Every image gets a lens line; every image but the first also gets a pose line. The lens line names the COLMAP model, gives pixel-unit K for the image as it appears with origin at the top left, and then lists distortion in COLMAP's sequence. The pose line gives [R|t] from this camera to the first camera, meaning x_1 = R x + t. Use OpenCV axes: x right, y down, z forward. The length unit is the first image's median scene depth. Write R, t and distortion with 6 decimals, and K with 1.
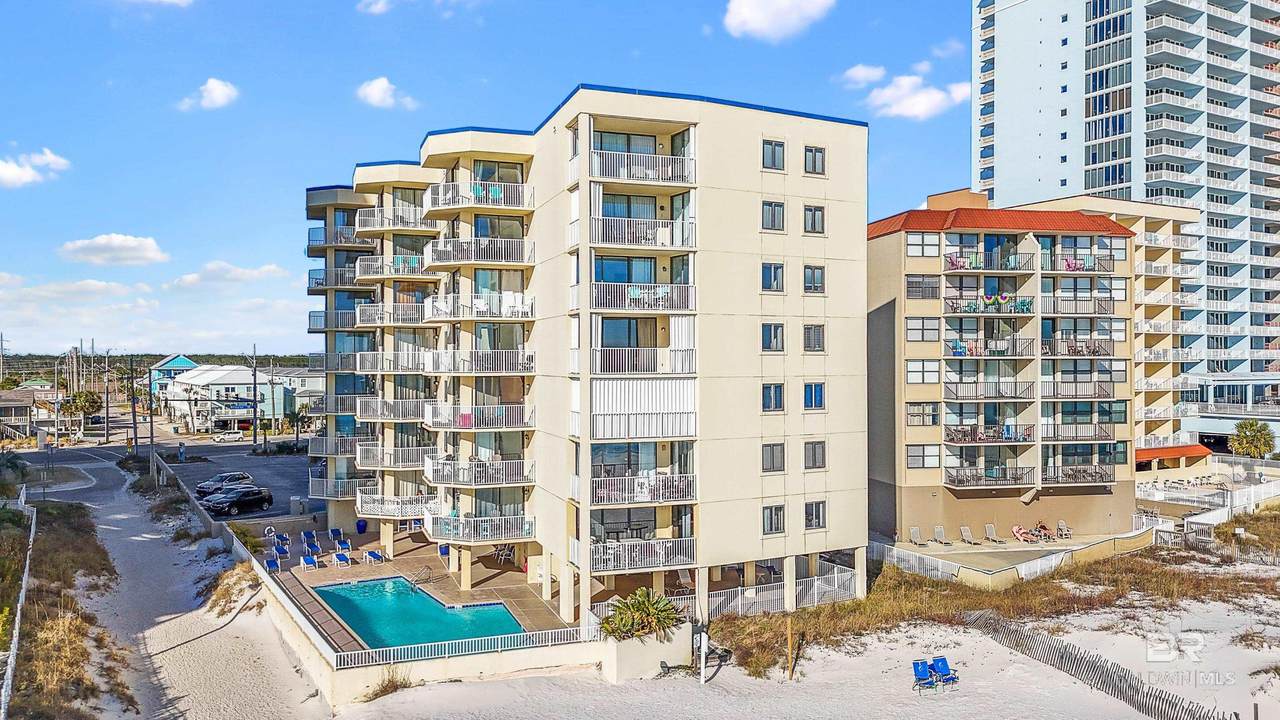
lens RADIAL K [[948.1, 0, 635.0], [0, 948.1, 353.1], [0, 0, 1]] dist [0.035856, -0.021656]
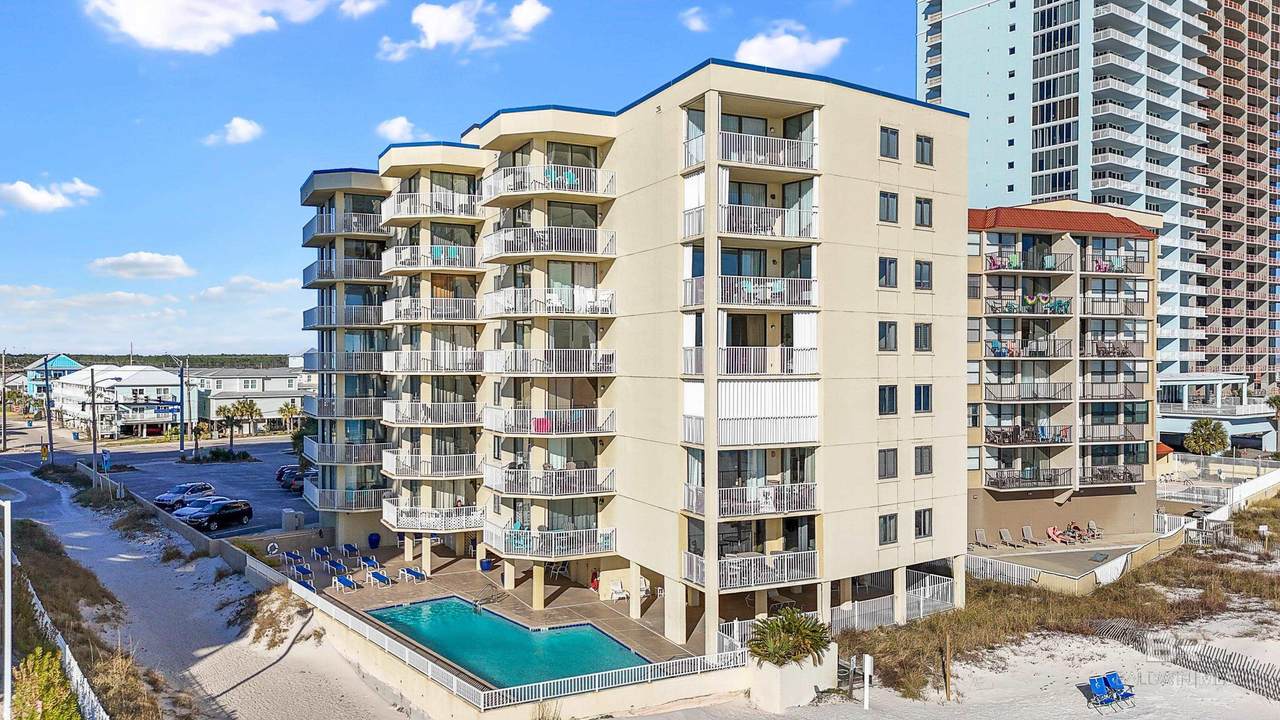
lens RADIAL K [[948.1, 0, 635.2], [0, 948.1, 361.5], [0, 0, 1]] dist [0.035856, -0.021656]
pose [[0.993398, 0.001574, 0.114710, -0.188699], [-0.002430, 0.999970, 0.007317, 0.002147], [-0.114695, -0.007547, 0.993372, 0.077937]]
